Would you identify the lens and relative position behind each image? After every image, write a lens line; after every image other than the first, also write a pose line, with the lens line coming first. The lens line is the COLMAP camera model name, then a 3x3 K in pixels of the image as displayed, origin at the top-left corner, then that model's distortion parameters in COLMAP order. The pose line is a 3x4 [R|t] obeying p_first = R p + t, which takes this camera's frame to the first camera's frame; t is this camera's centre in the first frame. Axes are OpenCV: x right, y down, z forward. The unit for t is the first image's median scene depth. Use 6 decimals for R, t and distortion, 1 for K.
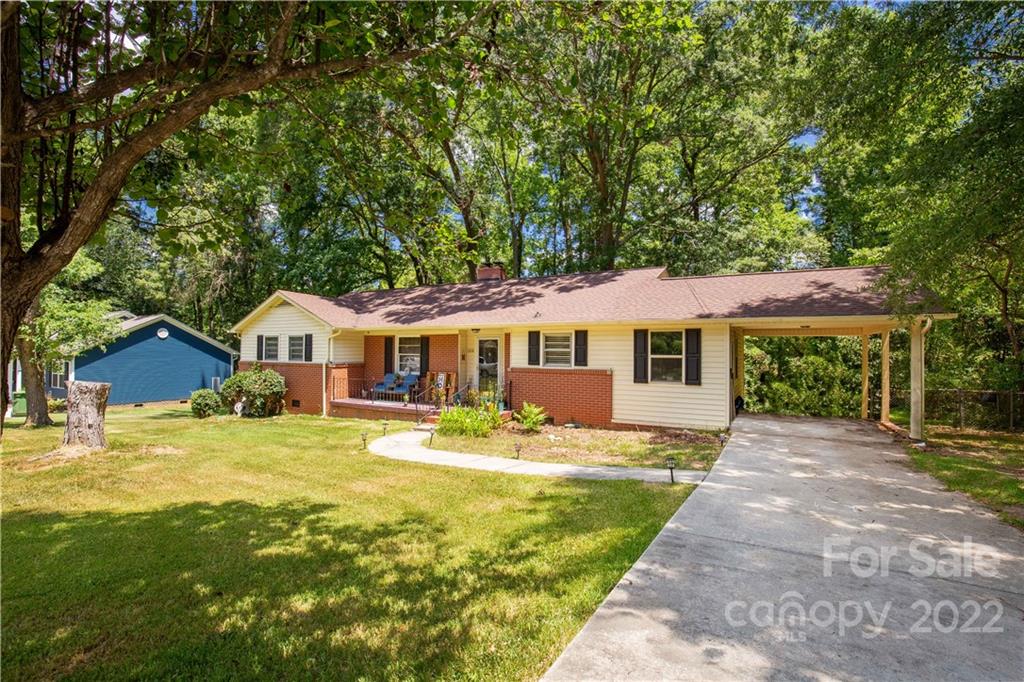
lens RADIAL K [[484.3, 0, 512.0], [0, 484.3, 341.0], [0, 0, 1]] dist [-0.024615, -0.000045]
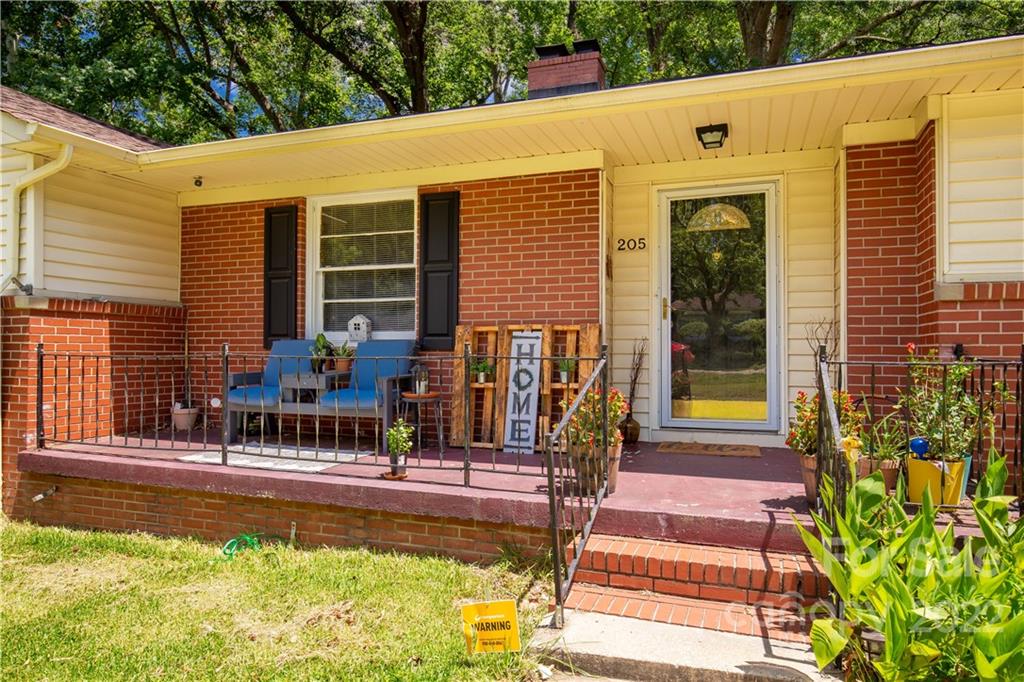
lens RADIAL K [[639.2, 0, 512.0], [0, 639.2, 341.0], [0, 0, 1]] dist [0.002251, 0.000552]
pose [[0.982567, 0.005695, 0.185819, -0.224863], [-0.005877, 0.999983, 0.000431, 0.076708], [-0.185814, -0.001515, 0.982584, 0.724994]]
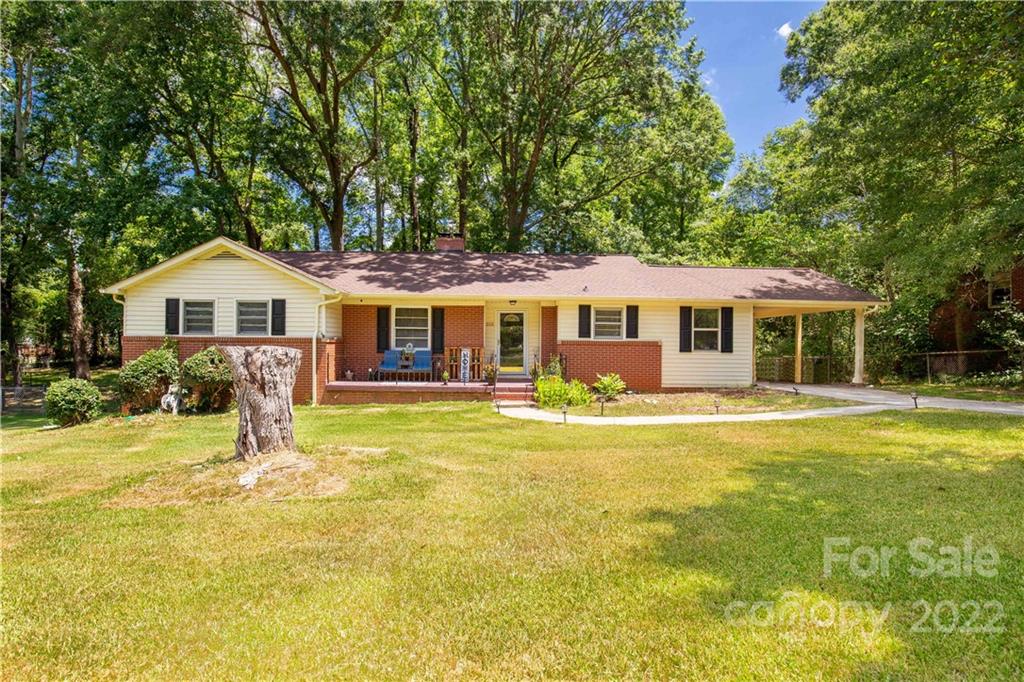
lens RADIAL K [[484.3, 0, 512.0], [0, 484.3, 341.0], [0, 0, 1]] dist [-0.024615, -0.000045]
pose [[0.849865, 0.001011, 0.527000, -0.585064], [-0.014836, 0.999648, 0.022007, 0.033529], [-0.526792, -0.026522, 0.849580, 0.186596]]
